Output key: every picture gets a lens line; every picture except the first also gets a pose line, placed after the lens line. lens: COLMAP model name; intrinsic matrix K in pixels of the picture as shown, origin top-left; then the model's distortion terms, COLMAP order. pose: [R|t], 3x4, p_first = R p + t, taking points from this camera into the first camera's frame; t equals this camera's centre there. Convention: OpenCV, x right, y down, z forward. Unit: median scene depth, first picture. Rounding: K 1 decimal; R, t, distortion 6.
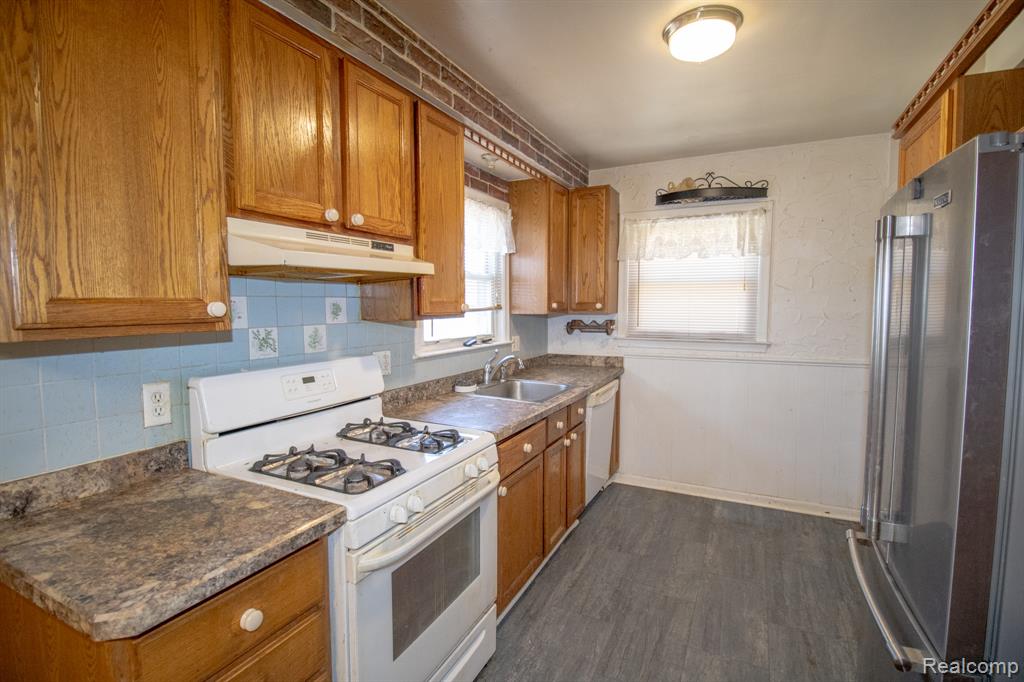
lens RADIAL K [[484.4, 0, 521.7], [0, 484.4, 334.9], [0, 0, 1]] dist [0.001372, -0.014507]
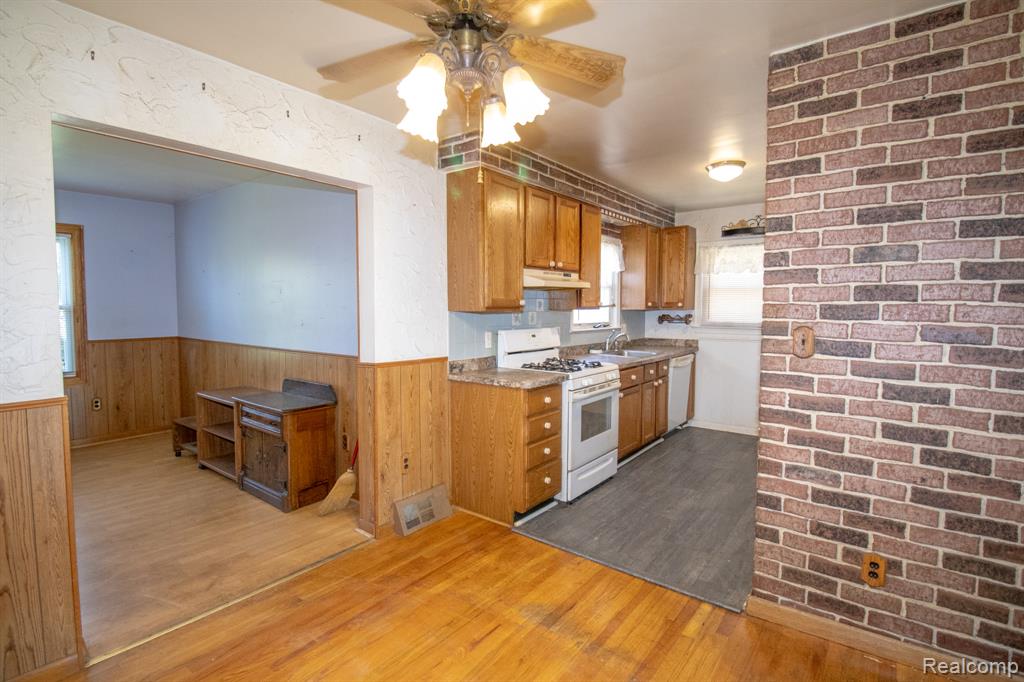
lens RADIAL K [[493.6, 0, 507.8], [0, 493.6, 335.3], [0, 0, 1]] dist [-0.015363, -0.013881]
pose [[0.976725, 0.014434, -0.214007, -0.038806], [-0.015855, 0.999862, -0.004927, 0.055710], [0.213907, 0.008205, 0.976820, -0.663778]]
